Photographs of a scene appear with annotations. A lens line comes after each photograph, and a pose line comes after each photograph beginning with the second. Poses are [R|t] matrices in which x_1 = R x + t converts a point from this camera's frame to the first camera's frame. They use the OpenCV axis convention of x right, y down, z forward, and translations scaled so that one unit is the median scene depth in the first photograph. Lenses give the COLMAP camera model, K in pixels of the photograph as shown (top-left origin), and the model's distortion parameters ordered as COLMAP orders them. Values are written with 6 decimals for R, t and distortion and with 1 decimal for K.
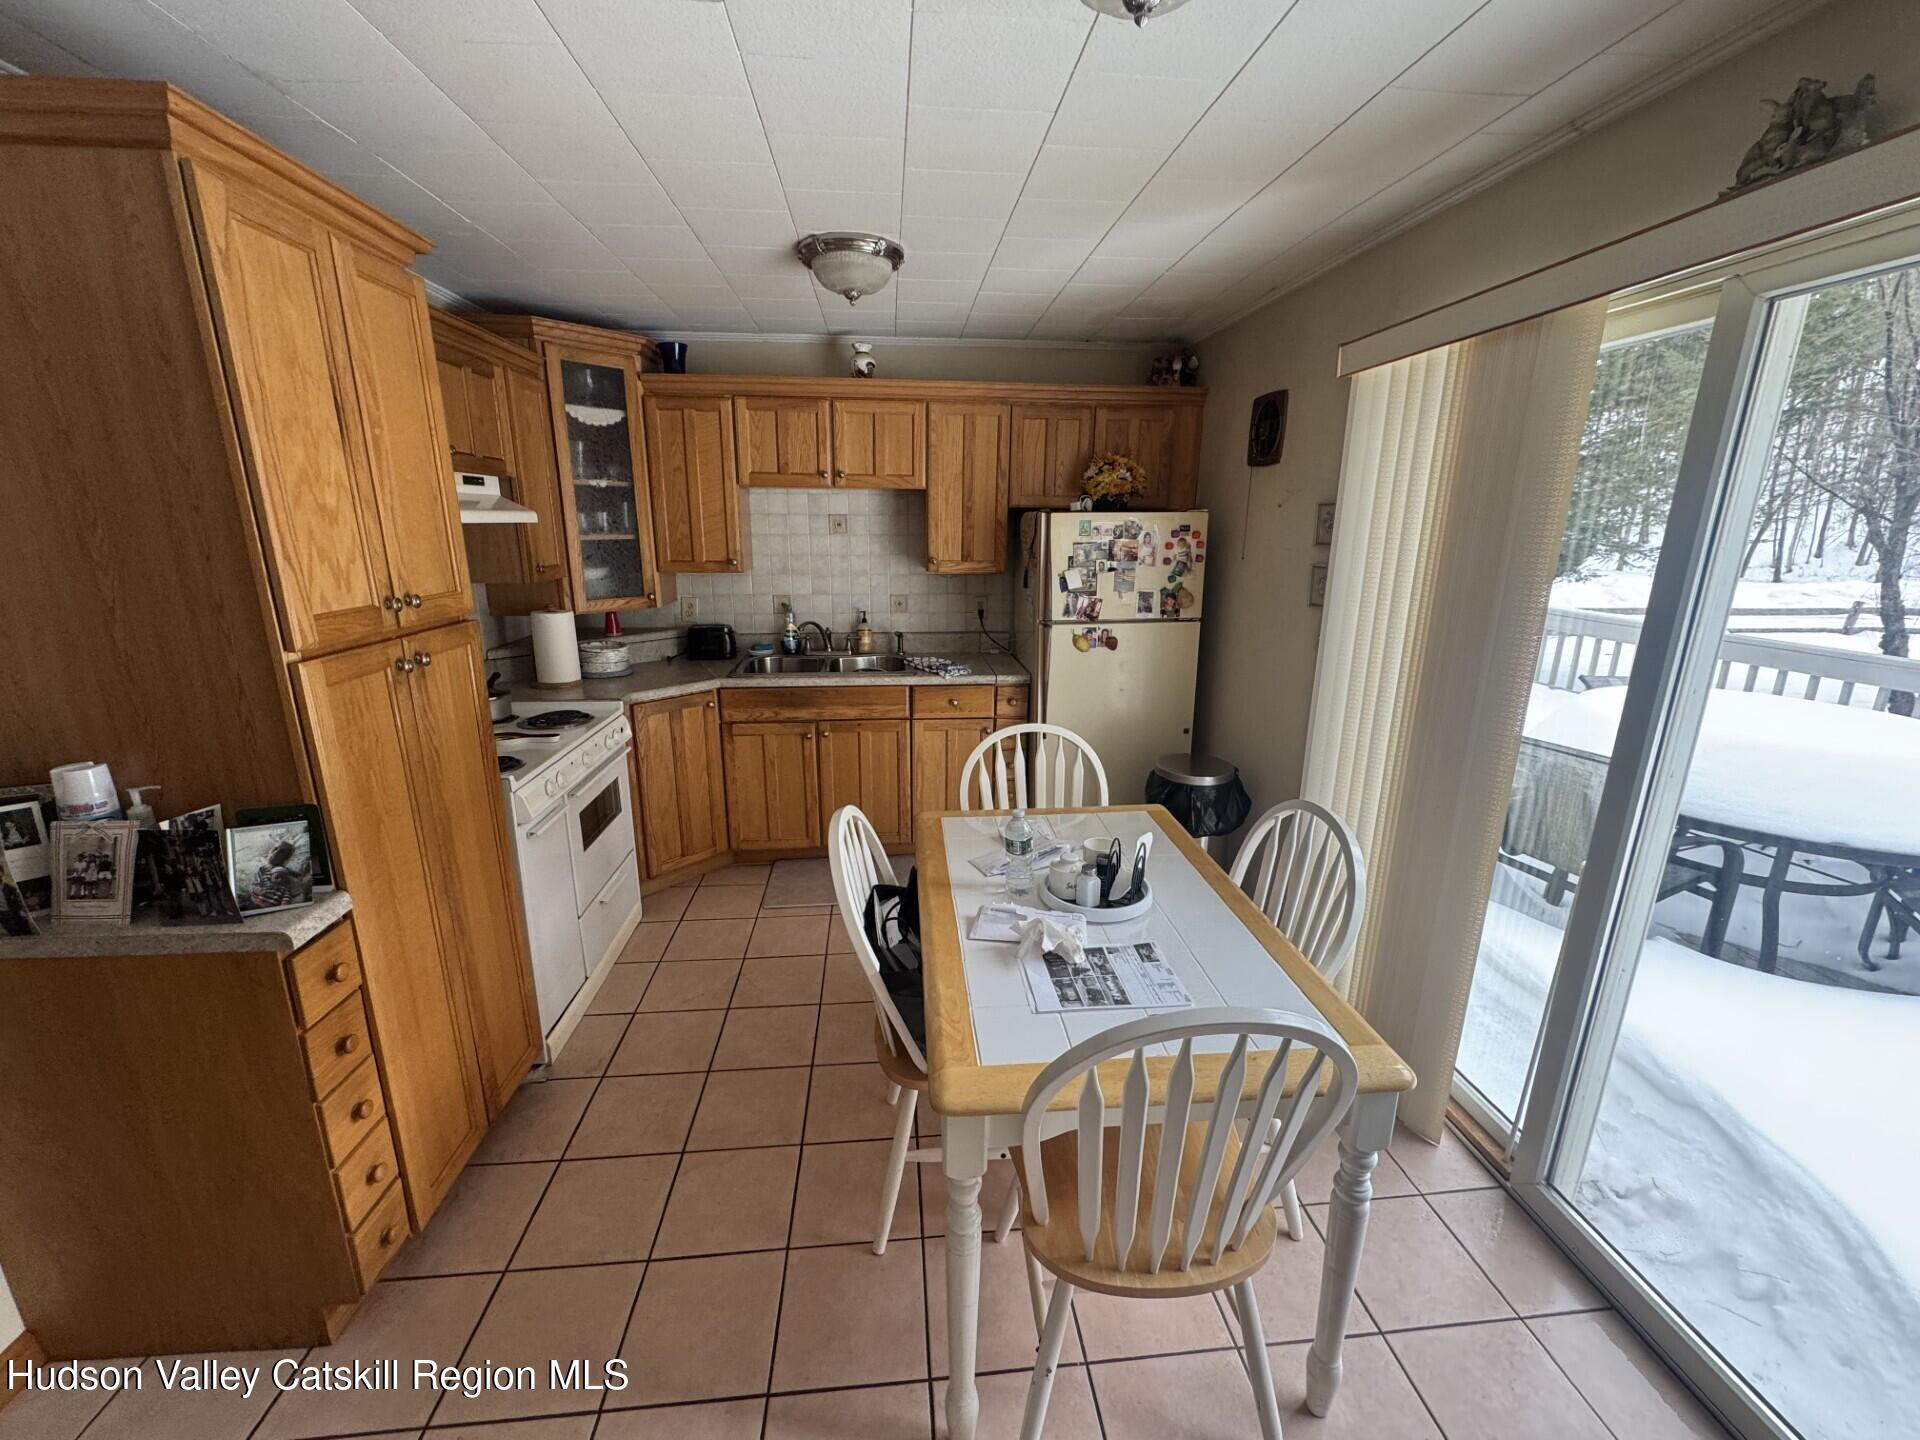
lens RADIAL K [[770.4, 0, 956.6], [0, 770.4, 717.4], [0, 0, 1]] dist [-0.002699, 0.000272]
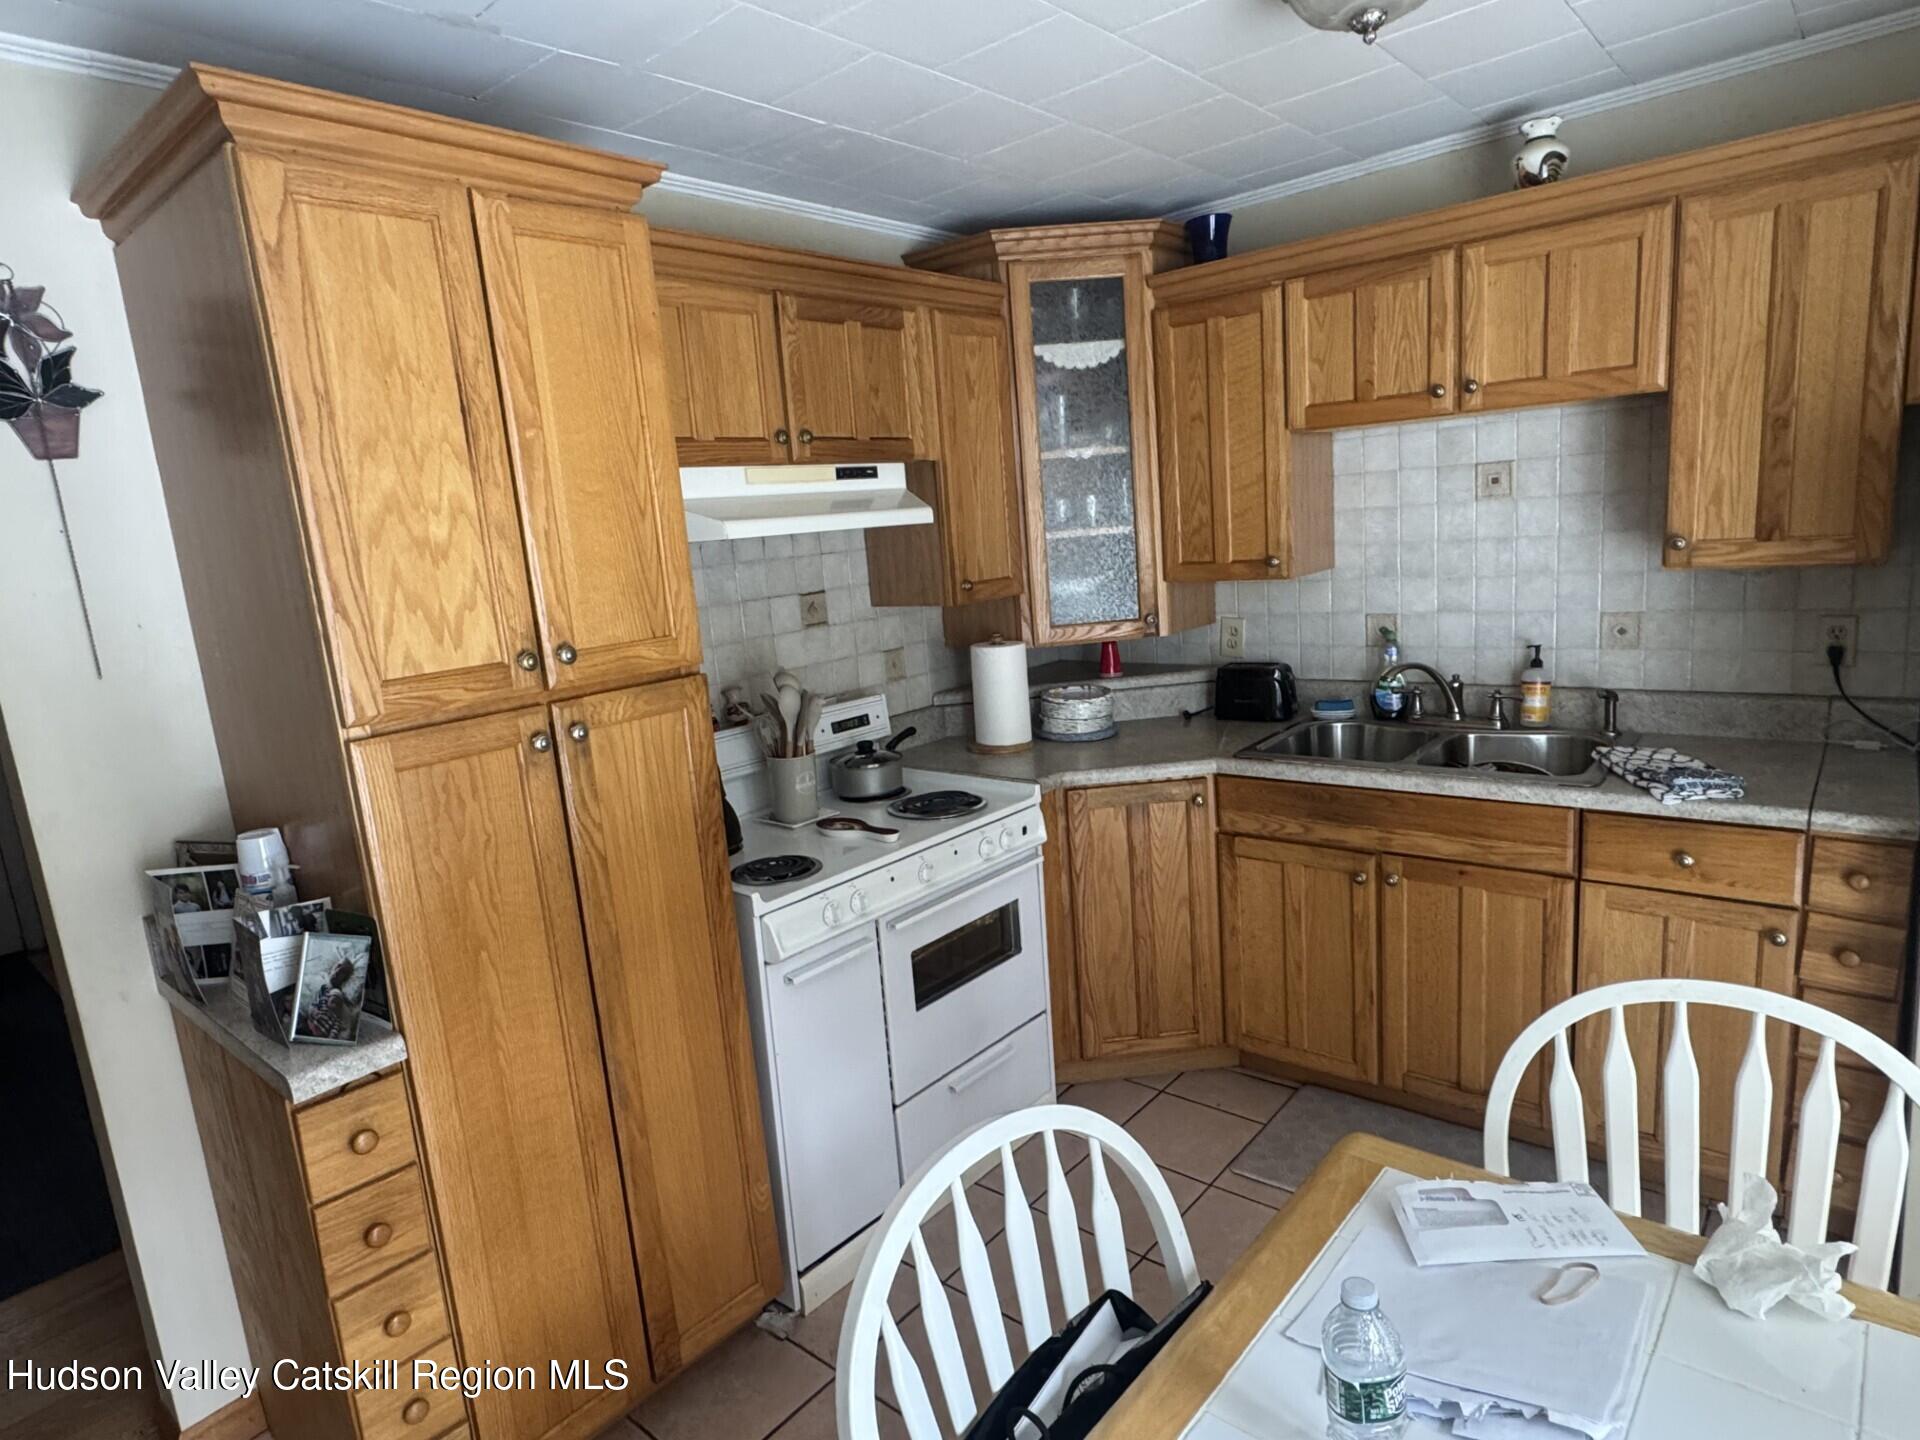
lens RADIAL K [[1090.3, 0, 963.3], [0, 1090.3, 724.2], [0, 0, 1]] dist [-0.003459, 0.003443]
pose [[0.697623, 0.071578, -0.712880, 0.160311], [-0.095760, 0.995385, 0.006234, -0.065454], [0.710036, 0.063916, 0.701258, 0.276568]]
